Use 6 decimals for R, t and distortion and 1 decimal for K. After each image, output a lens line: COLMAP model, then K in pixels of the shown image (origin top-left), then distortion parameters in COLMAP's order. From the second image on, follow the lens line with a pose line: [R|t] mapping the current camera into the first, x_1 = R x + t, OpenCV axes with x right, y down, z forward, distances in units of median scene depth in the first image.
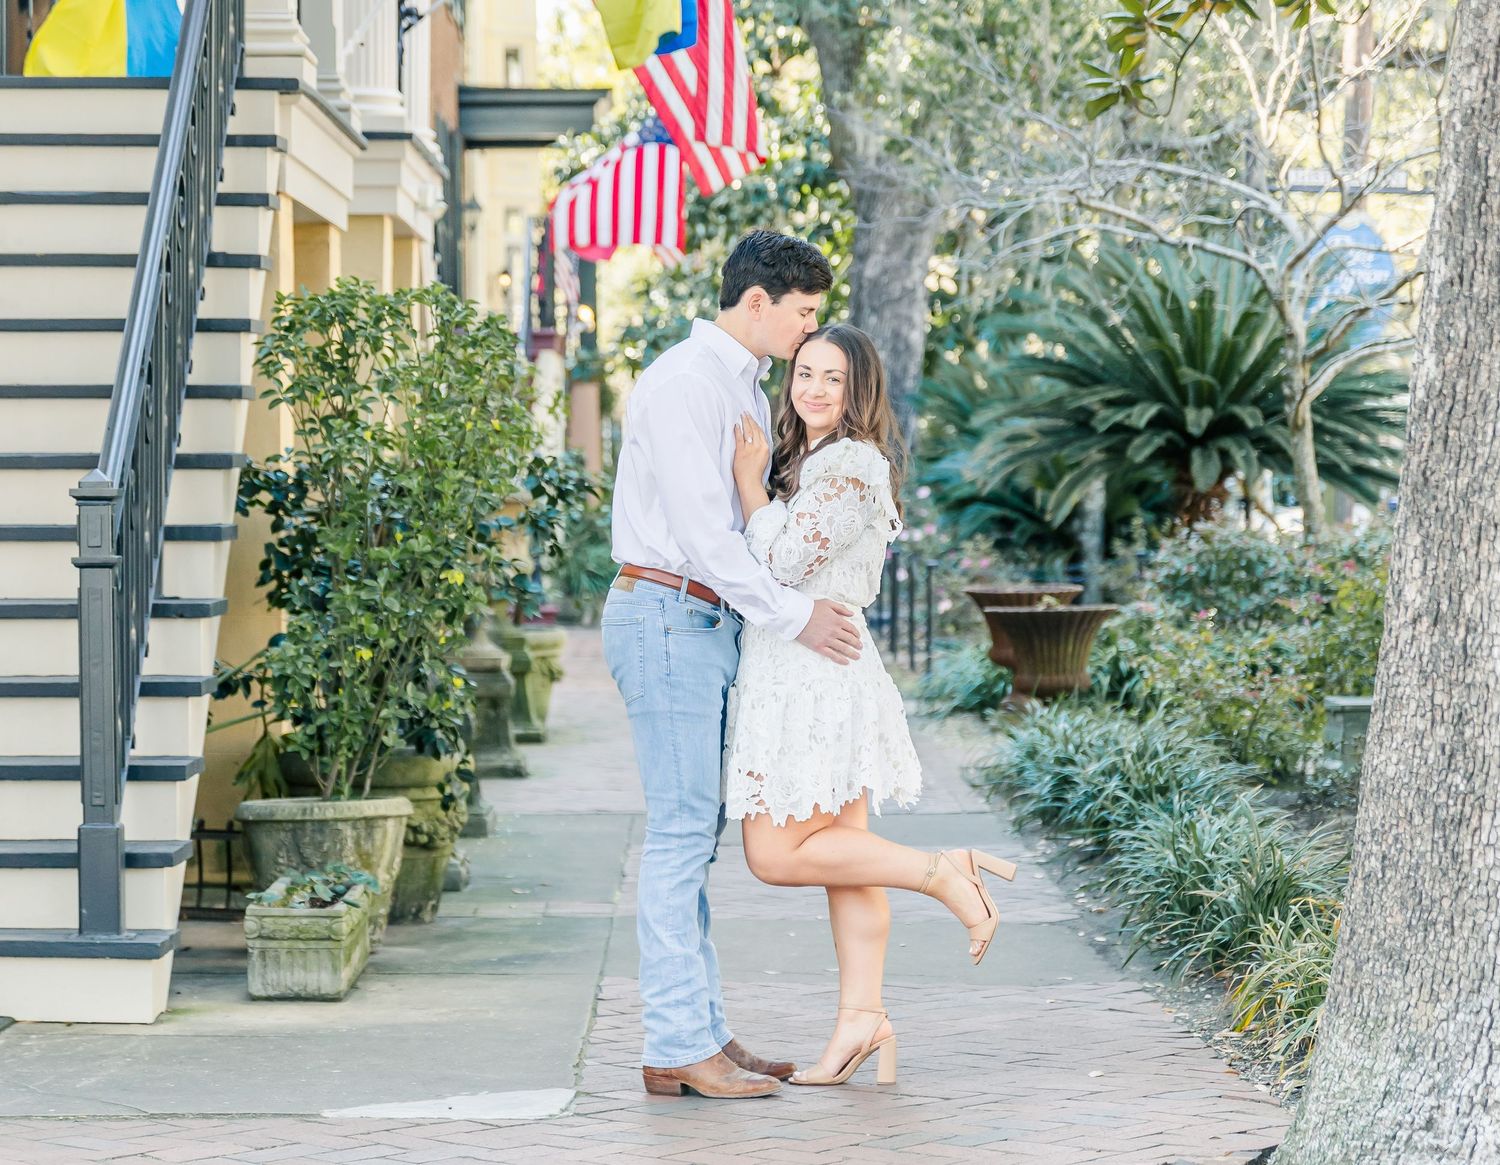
lens RADIAL K [[4609.9, 0, 830.1], [0, 4609.9, 428.7], [0, 0, 1]] dist [-0.104682, -0.531361]
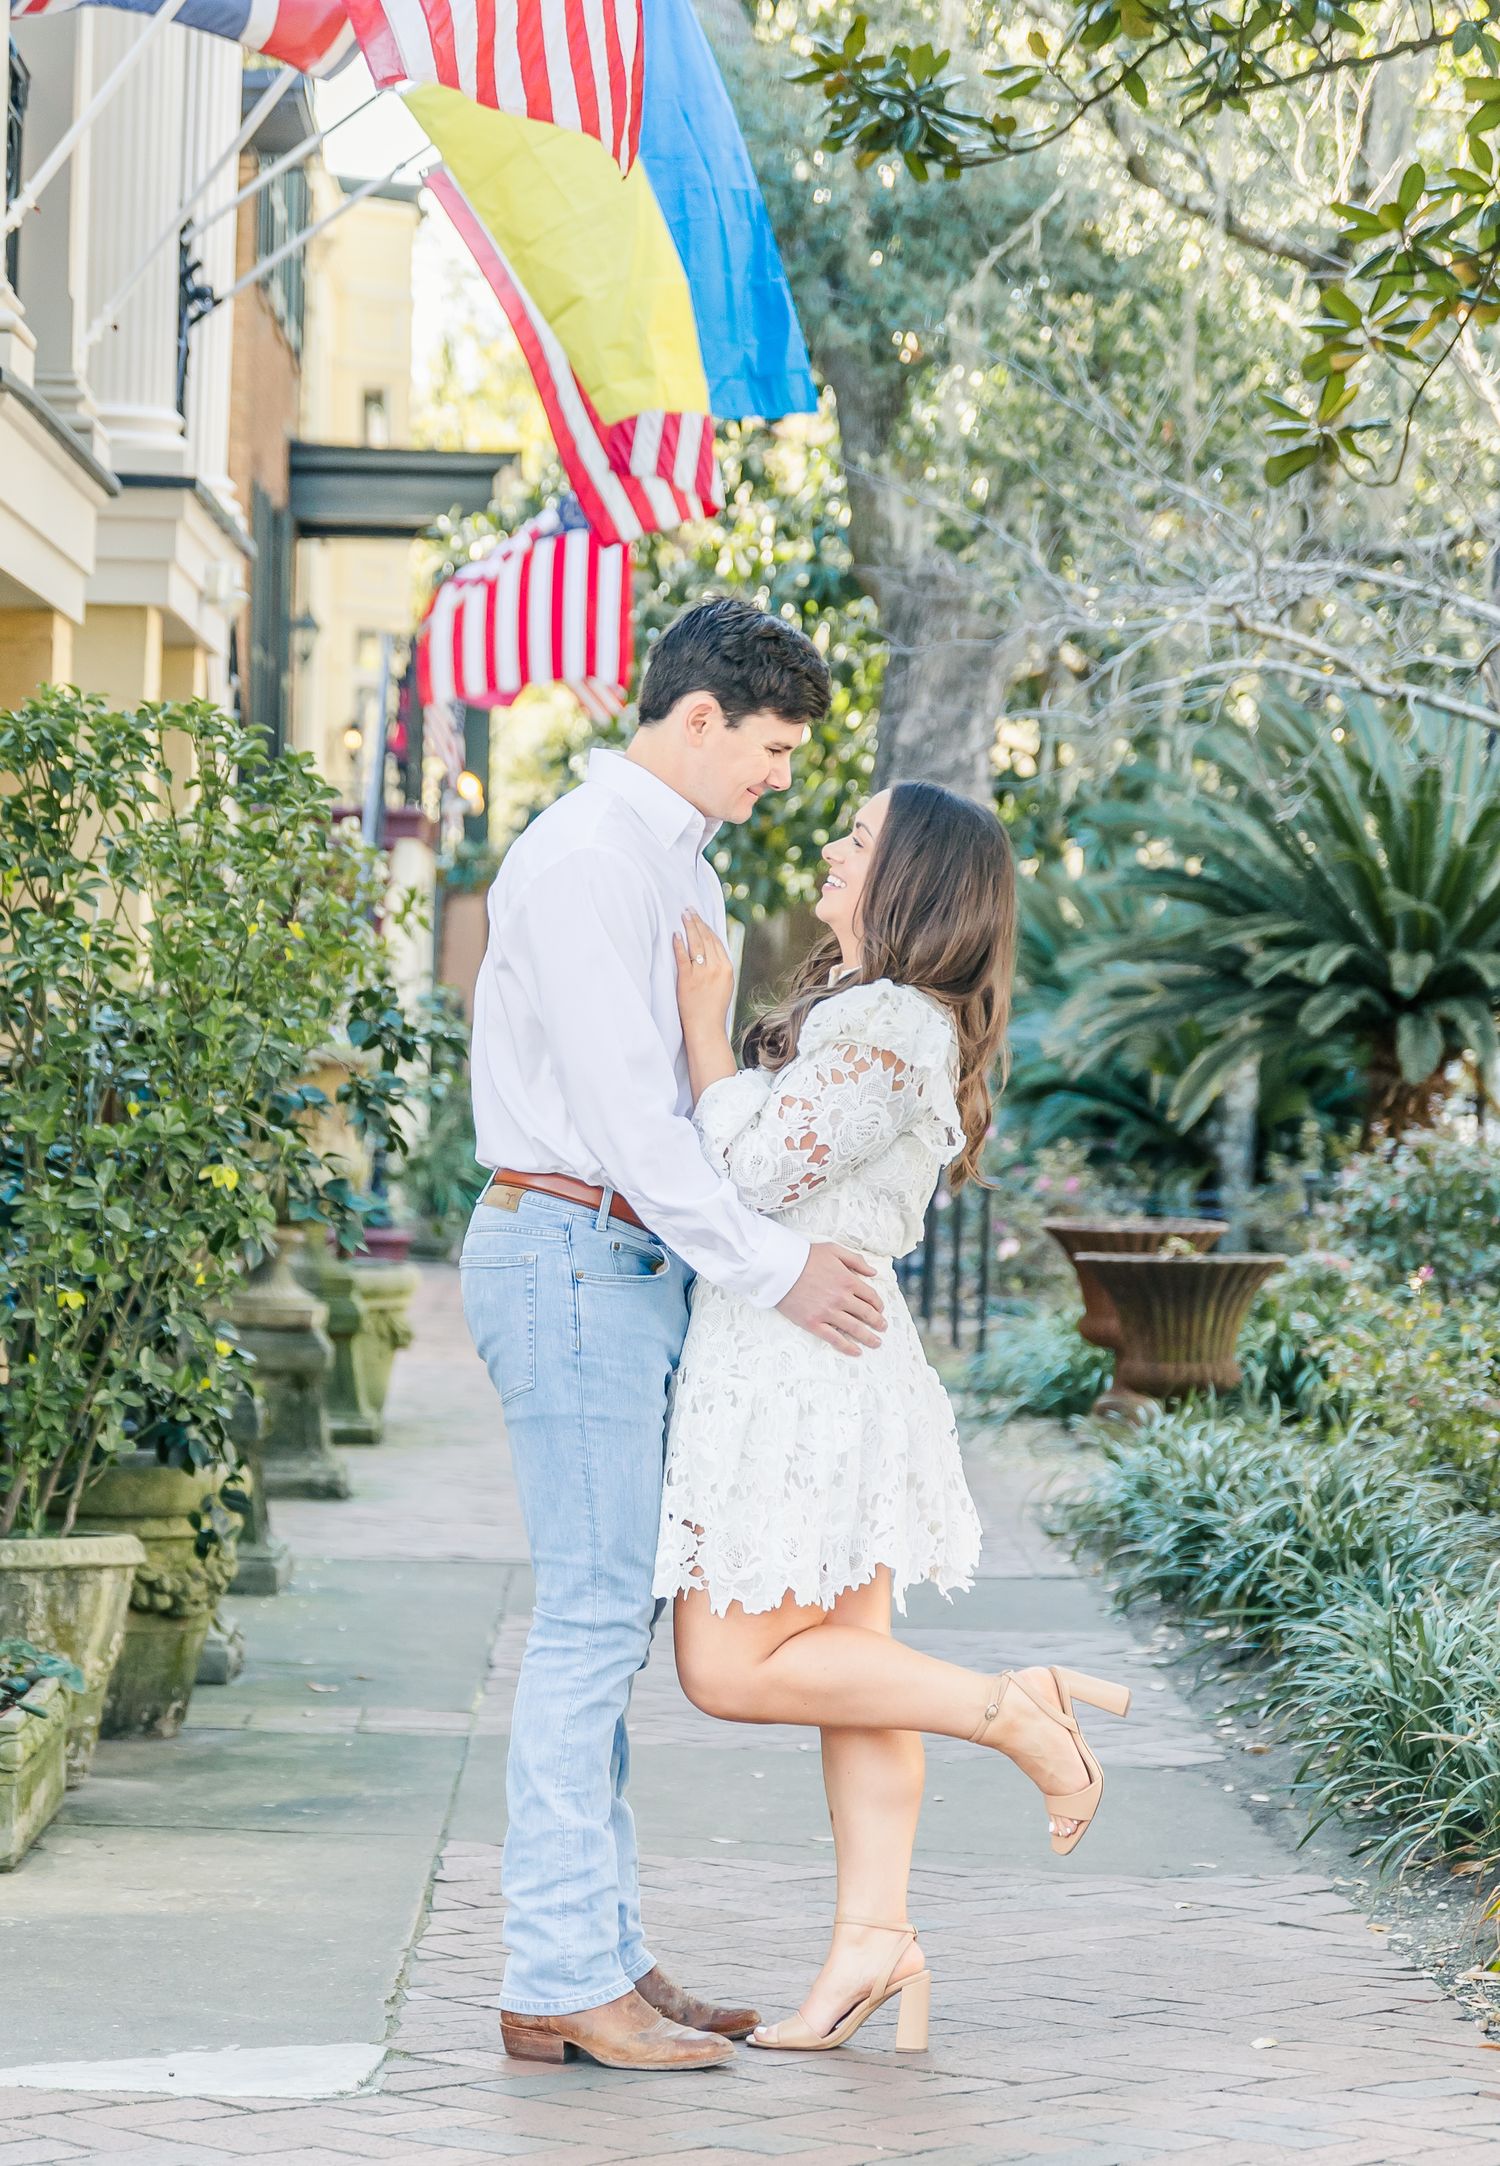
lens RADIAL K [[6779.6, 0, 749.4], [0, 6779.6, 1084.1], [0, 0, 1]] dist [-0.117492, -0.932026]
pose [[0.999493, 0.029481, -0.012053, -0.001325], [-0.029297, 0.999455, 0.015198, 0.003918], [0.012494, -0.014837, 0.999812, 0.097265]]
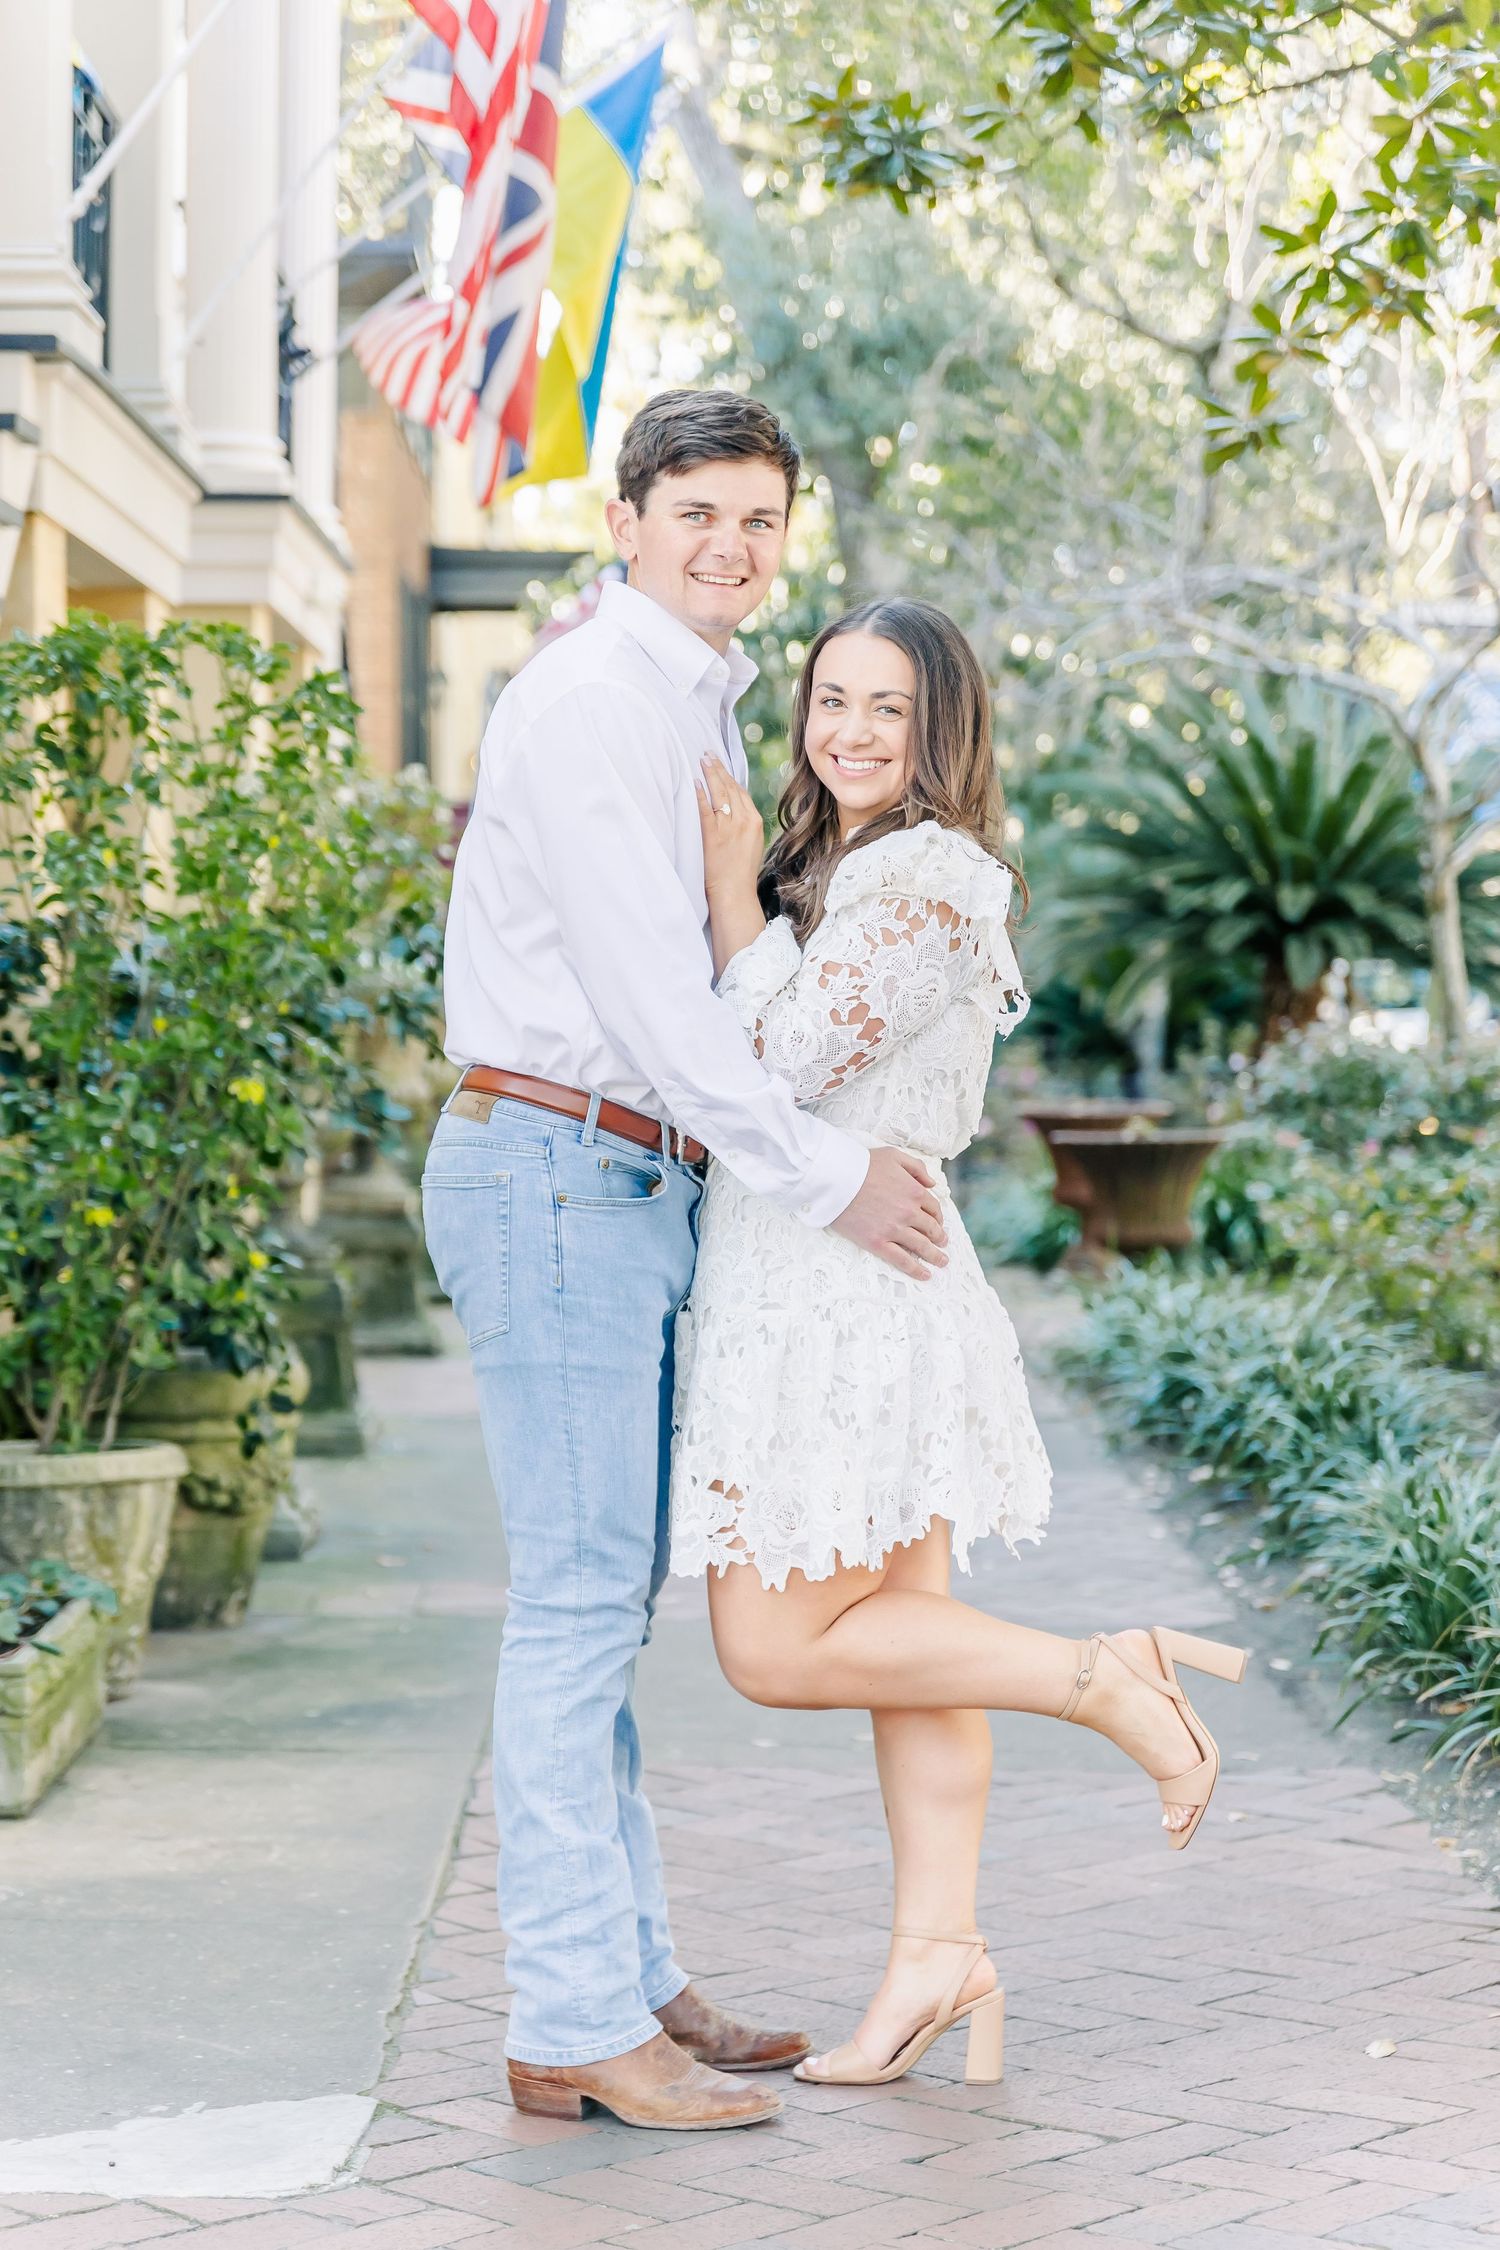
lens RADIAL K [[4573.0, 0, 778.0], [0, 4573.0, 1125.0], [0, 0, 1]] dist [-0.198303, -0.067181]
pose [[0.999916, 0.006502, -0.011227, -0.004338], [-0.006050, 0.999188, 0.039834, 0.011449], [0.011477, -0.039762, 0.999143, 0.370384]]
